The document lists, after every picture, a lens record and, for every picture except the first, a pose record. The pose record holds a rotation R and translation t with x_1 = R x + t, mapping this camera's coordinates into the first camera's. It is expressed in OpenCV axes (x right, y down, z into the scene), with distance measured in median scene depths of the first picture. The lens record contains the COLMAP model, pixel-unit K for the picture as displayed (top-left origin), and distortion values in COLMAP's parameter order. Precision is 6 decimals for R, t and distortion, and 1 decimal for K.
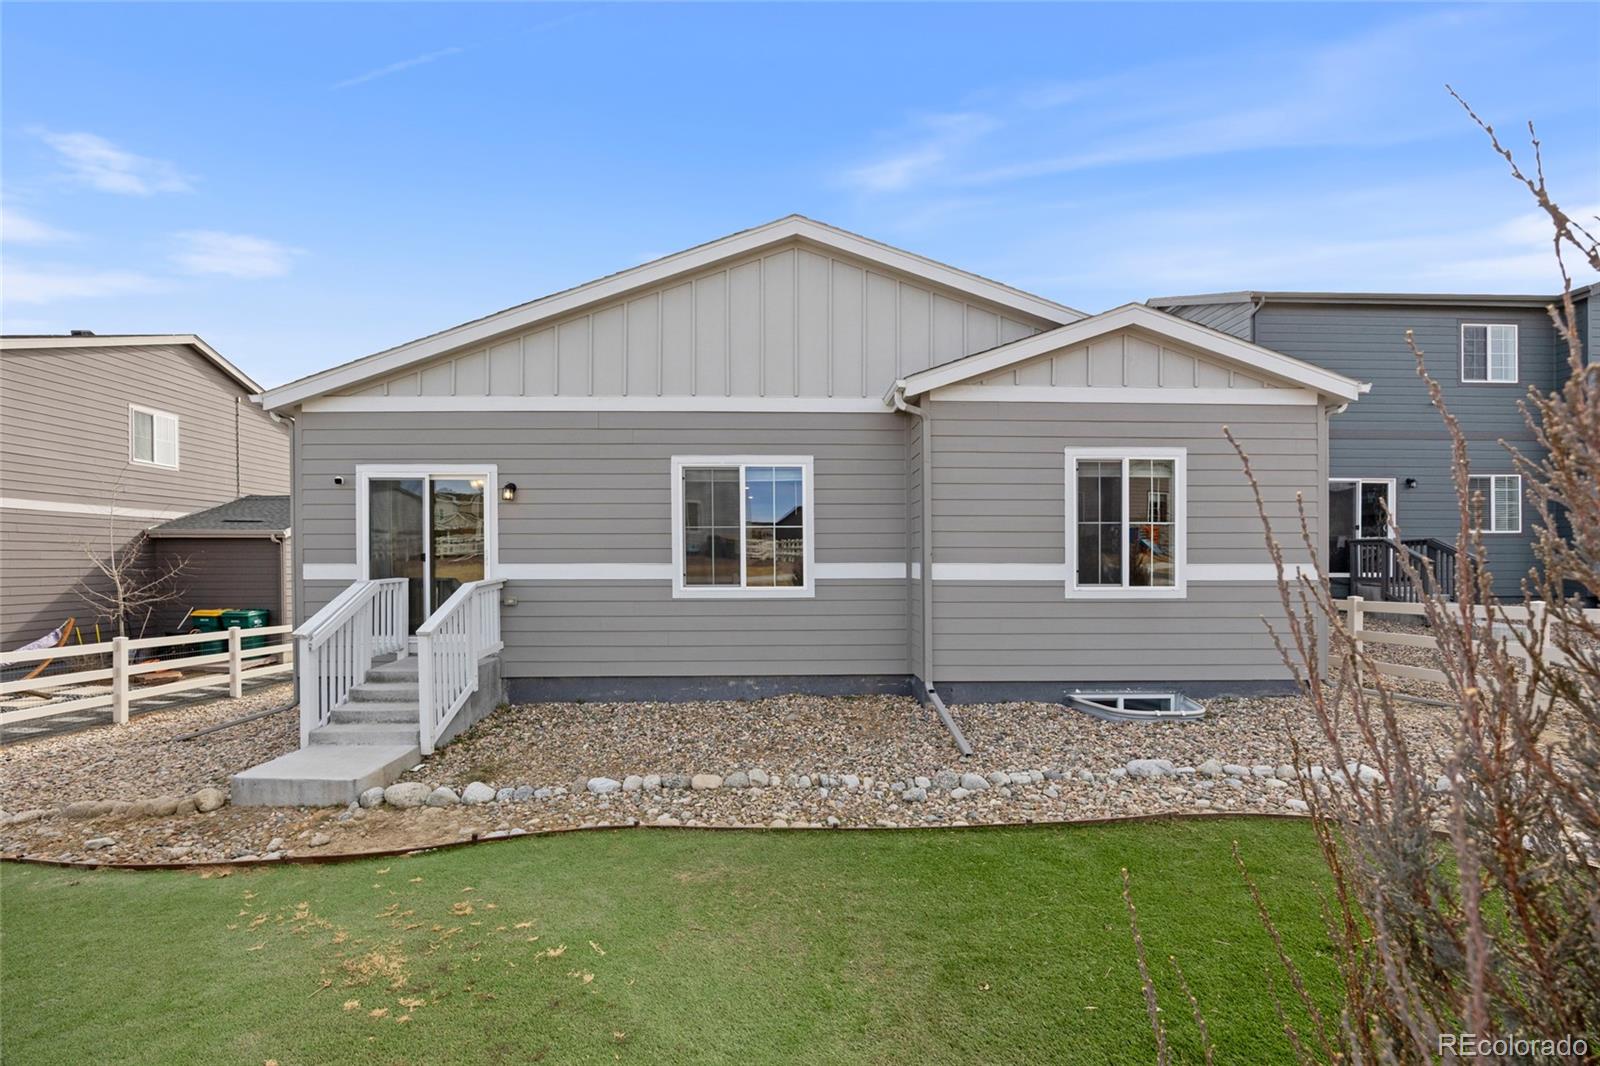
lens RADIAL K [[687.9, 0, 800.6], [0, 687.9, 575.1], [0, 0, 1]] dist [-0.005826, 0.000042]
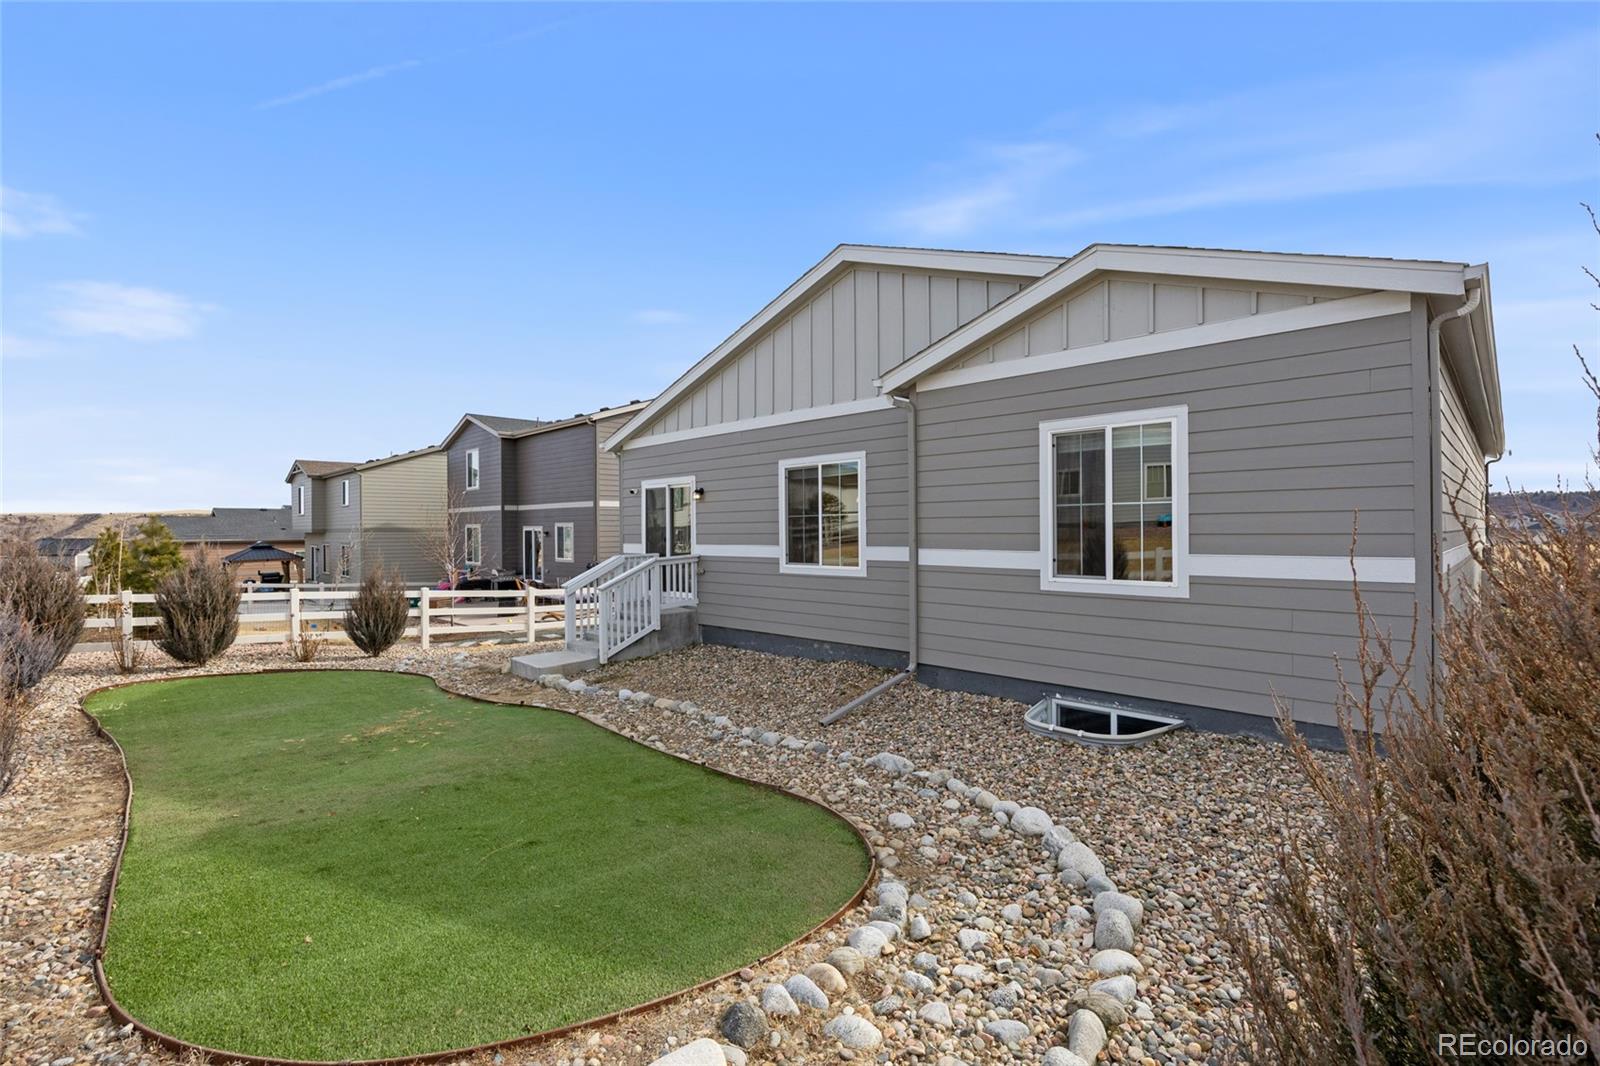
lens RADIAL K [[704.7, 0, 804.8], [0, 704.7, 530.0], [0, 0, 1]] dist [-0.006168, 0.000581]
pose [[0.703268, -0.005931, -0.710900, 0.819887], [-0.002206, 0.999942, -0.010525, -0.033908], [0.710922, 0.008970, 0.703214, 0.131095]]
